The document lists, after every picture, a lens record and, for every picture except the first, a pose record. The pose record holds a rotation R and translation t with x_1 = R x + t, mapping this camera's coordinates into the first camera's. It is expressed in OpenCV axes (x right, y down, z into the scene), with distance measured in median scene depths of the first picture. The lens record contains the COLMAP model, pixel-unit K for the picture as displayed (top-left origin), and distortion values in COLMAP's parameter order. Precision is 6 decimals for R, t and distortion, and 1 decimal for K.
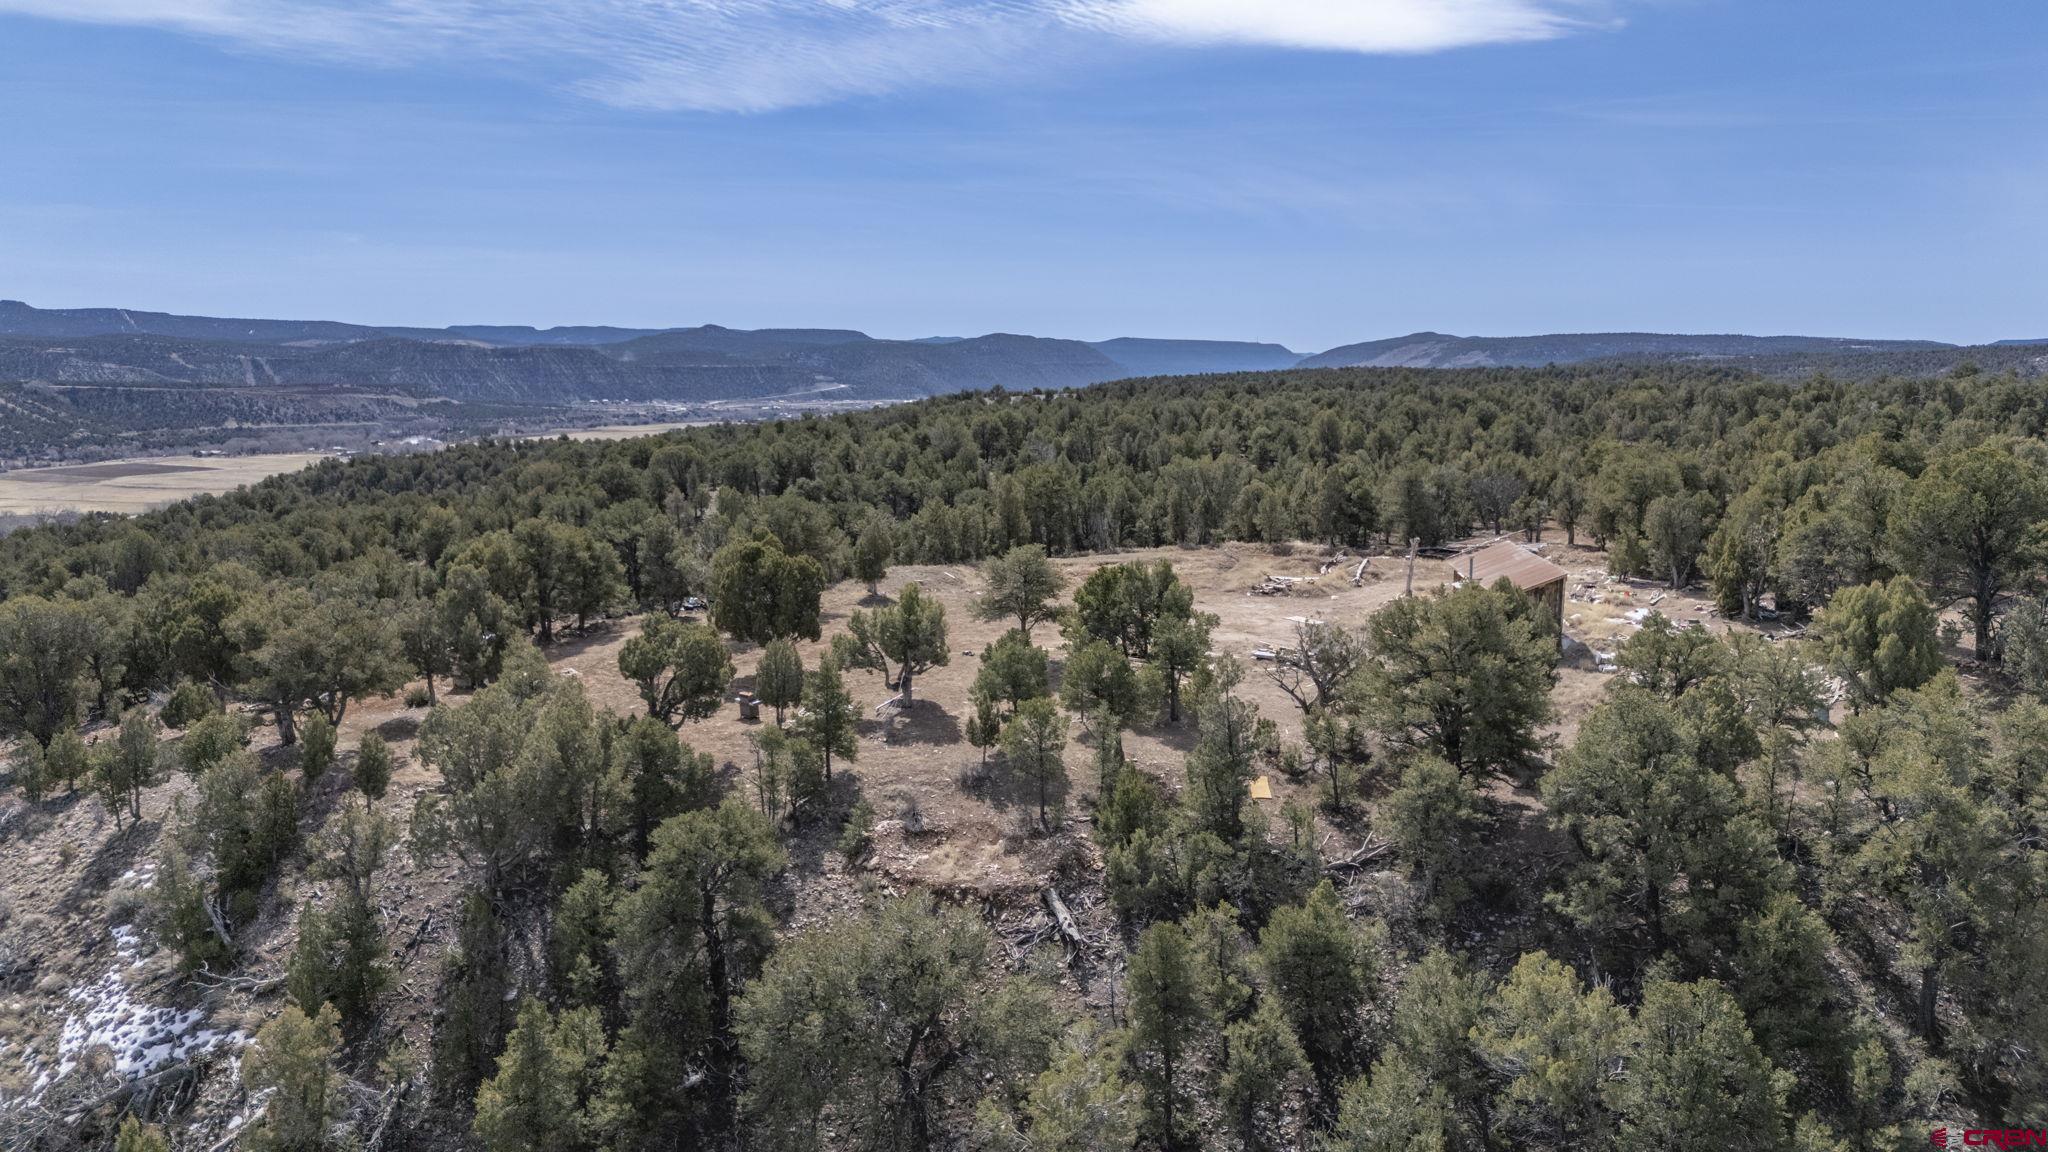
lens RADIAL K [[1542.6, 0, 1034.7], [0, 1542.6, 568.1], [0, 0, 1]] dist [0.060720, -0.066891]
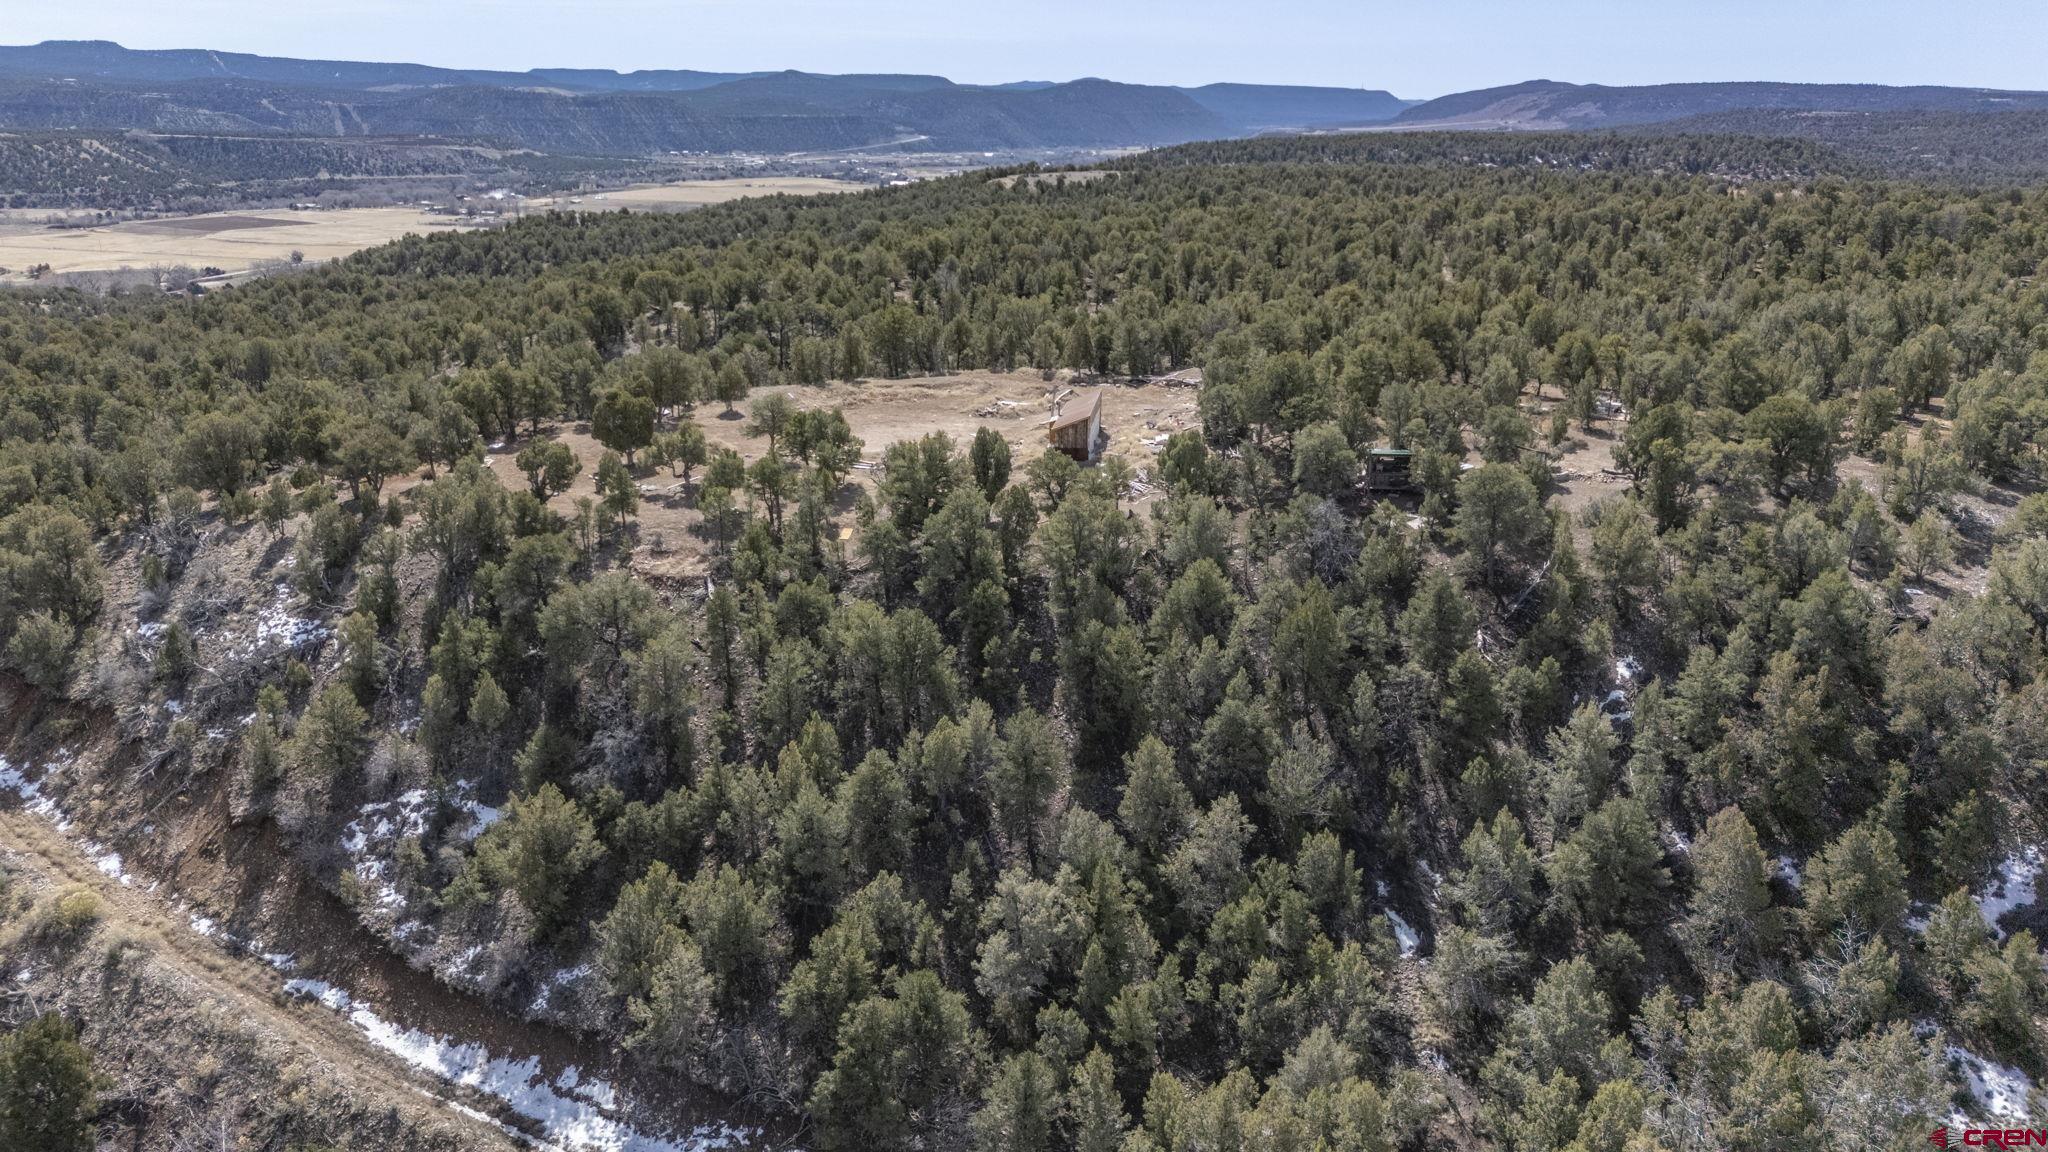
lens RADIAL K [[1542.6, 0, 1022.3], [0, 1542.6, 585.6], [0, 0, 1]] dist [0.060720, -0.066891]
pose [[0.997805, 0.024753, -0.061422, 0.426806], [-0.014289, 0.986143, 0.165280, -0.102777], [0.064662, -0.164039, 0.984332, -0.789578]]
